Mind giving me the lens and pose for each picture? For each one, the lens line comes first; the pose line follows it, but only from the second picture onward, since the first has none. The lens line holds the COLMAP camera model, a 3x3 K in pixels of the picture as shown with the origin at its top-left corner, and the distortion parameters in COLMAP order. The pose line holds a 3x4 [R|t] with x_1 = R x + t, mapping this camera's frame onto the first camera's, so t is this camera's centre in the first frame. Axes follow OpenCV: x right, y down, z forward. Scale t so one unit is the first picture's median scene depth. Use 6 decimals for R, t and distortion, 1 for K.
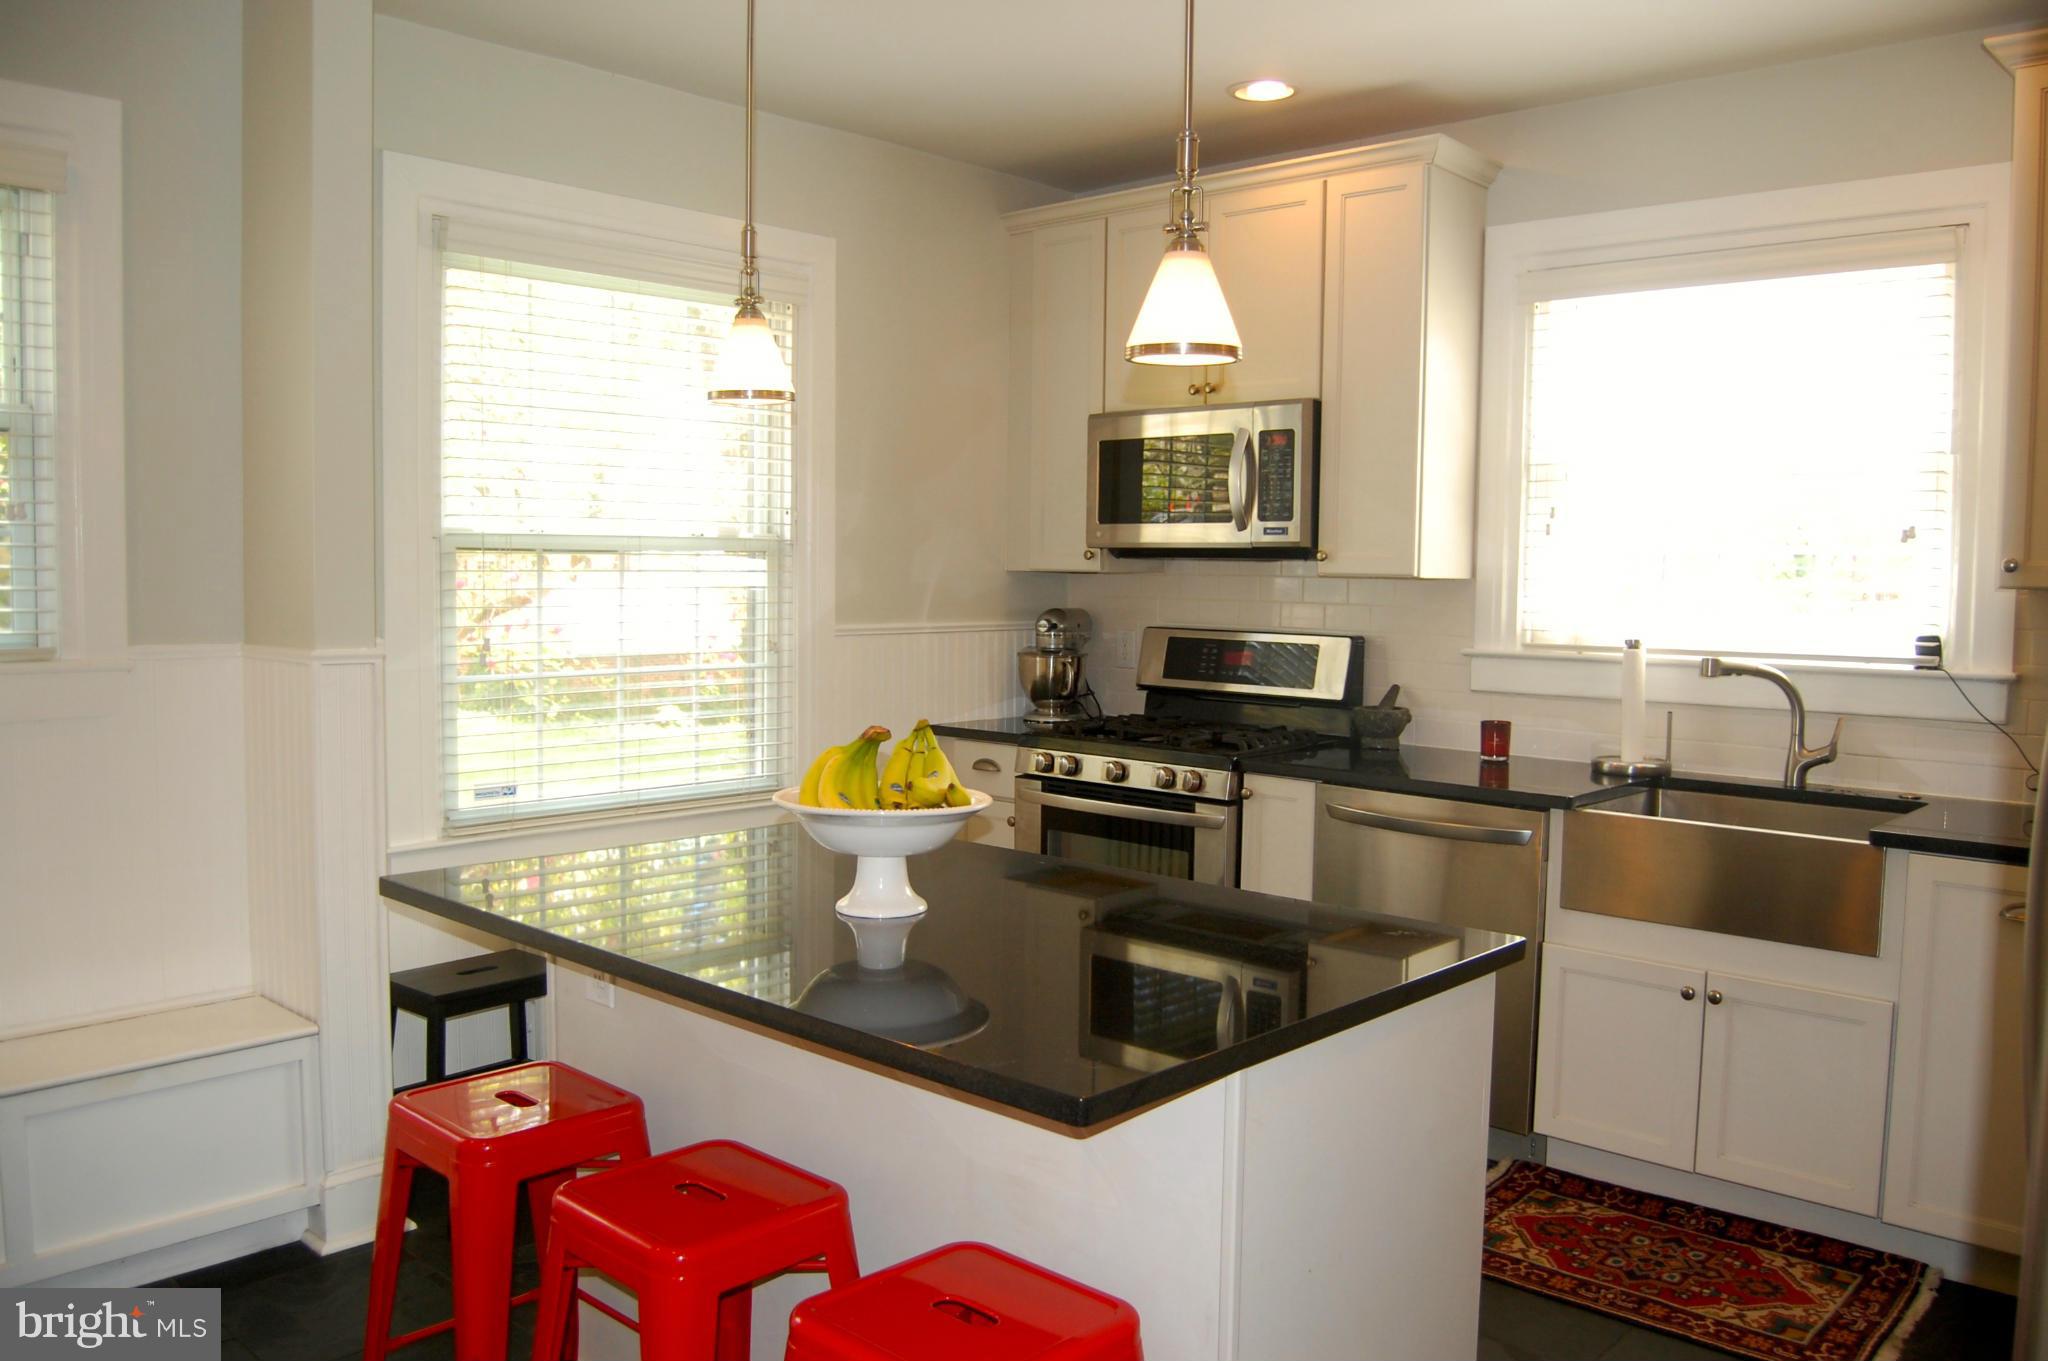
lens RADIAL K [[1605.3, 0, 1042.9], [0, 1605.3, 670.6], [0, 0, 1]] dist [-0.089508, 0.025489]
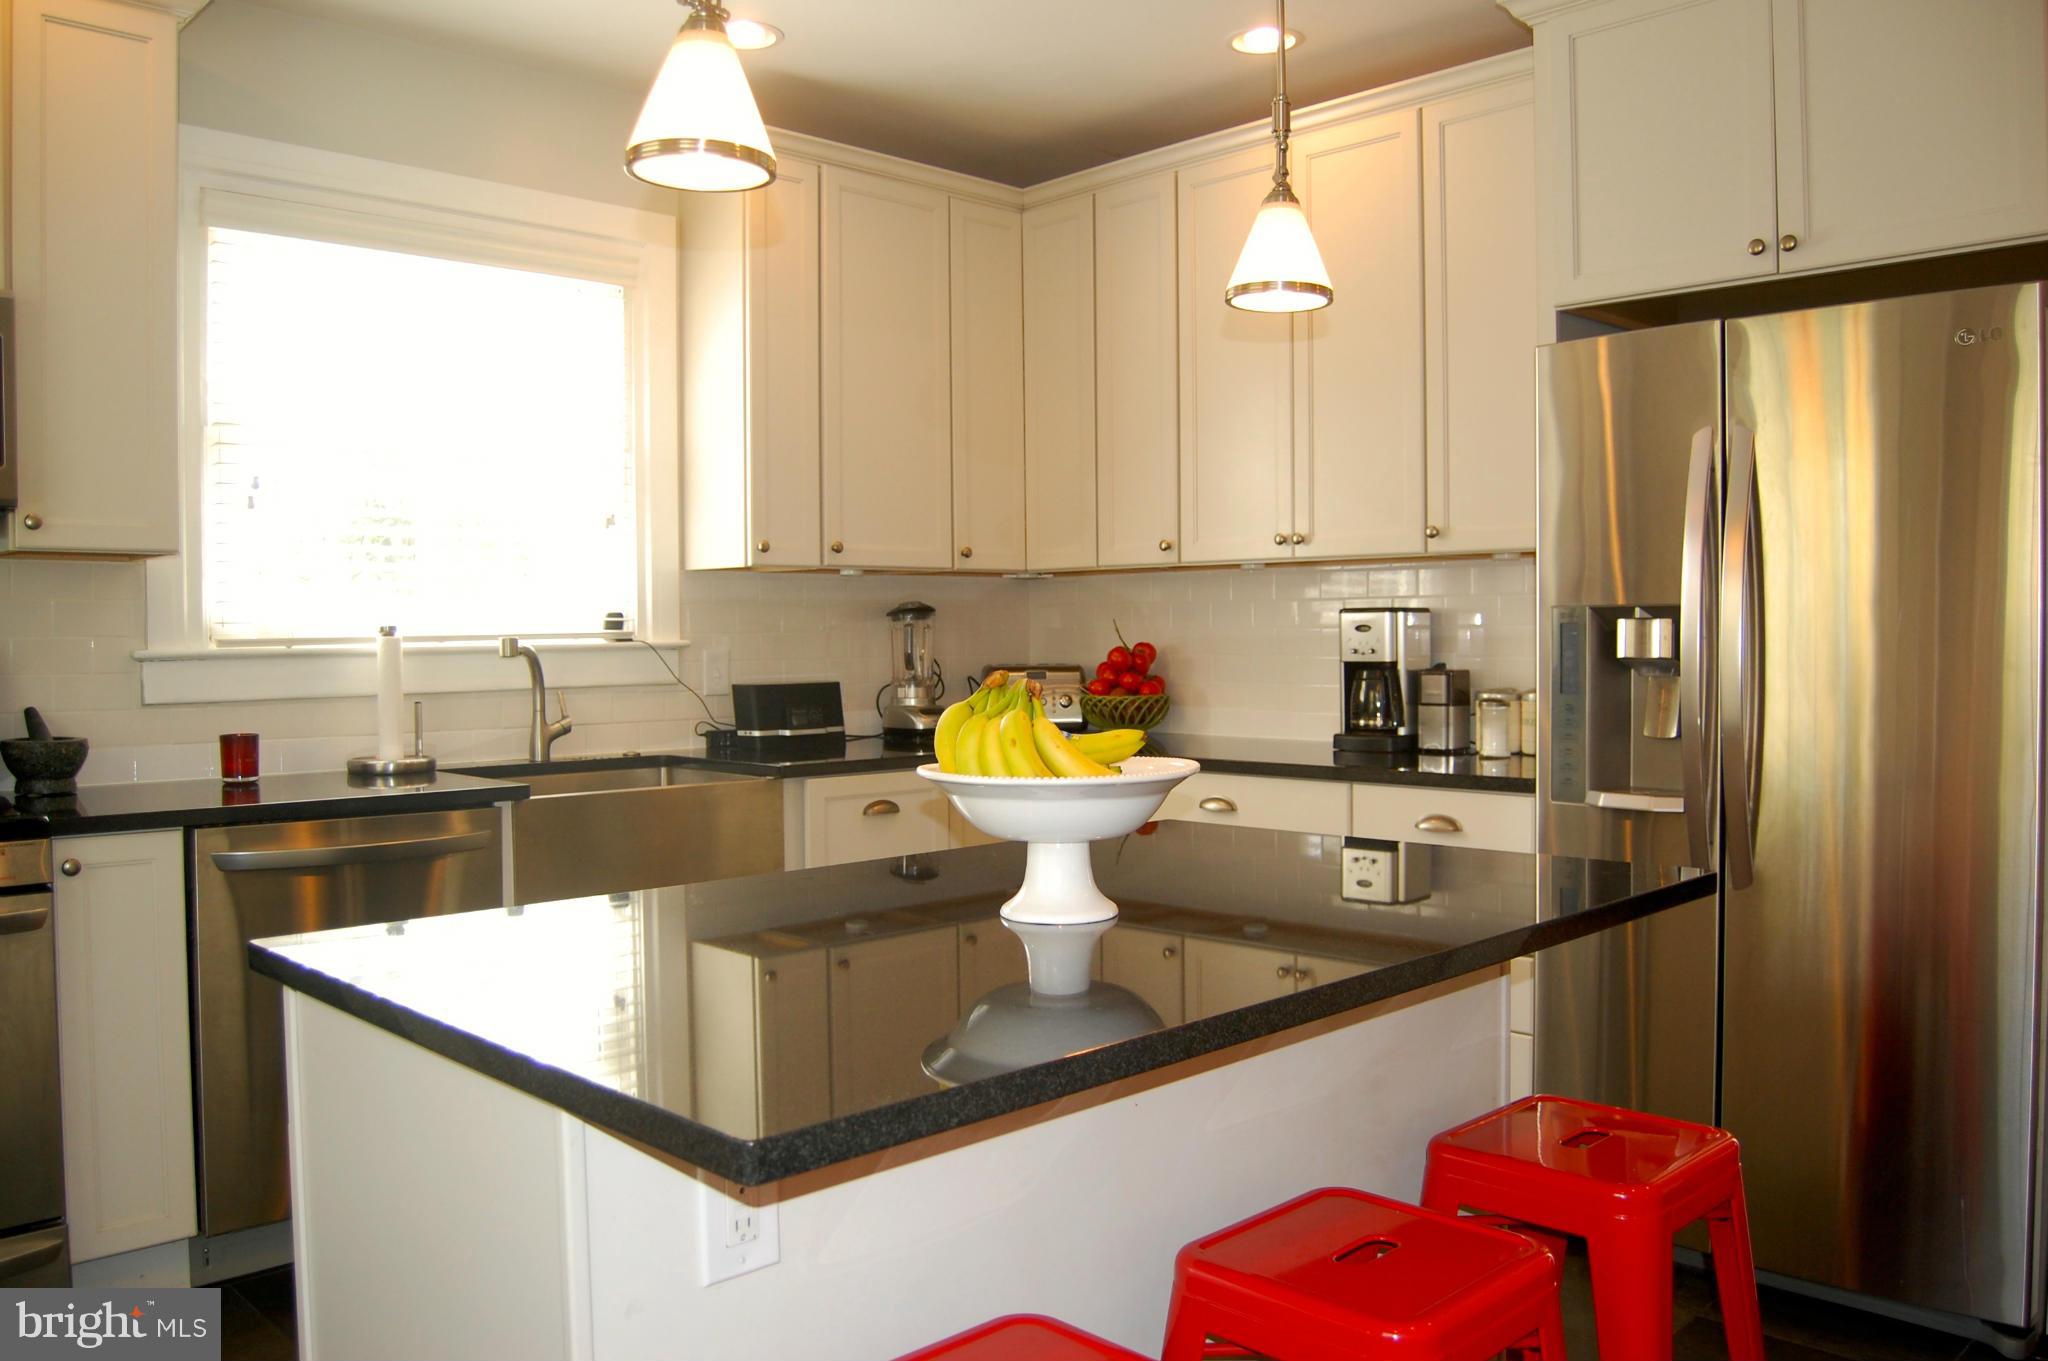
lens RADIAL K [[1605.3, 0, 1029.4], [0, 1605.3, 682.1], [0, 0, 1]] dist [-0.089508, 0.025489]
pose [[0.055086, -0.046353, 0.997405, -0.556650], [0.074872, 0.996301, 0.042167, 0.002066], [-0.995670, 0.072355, 0.058353, 0.619483]]
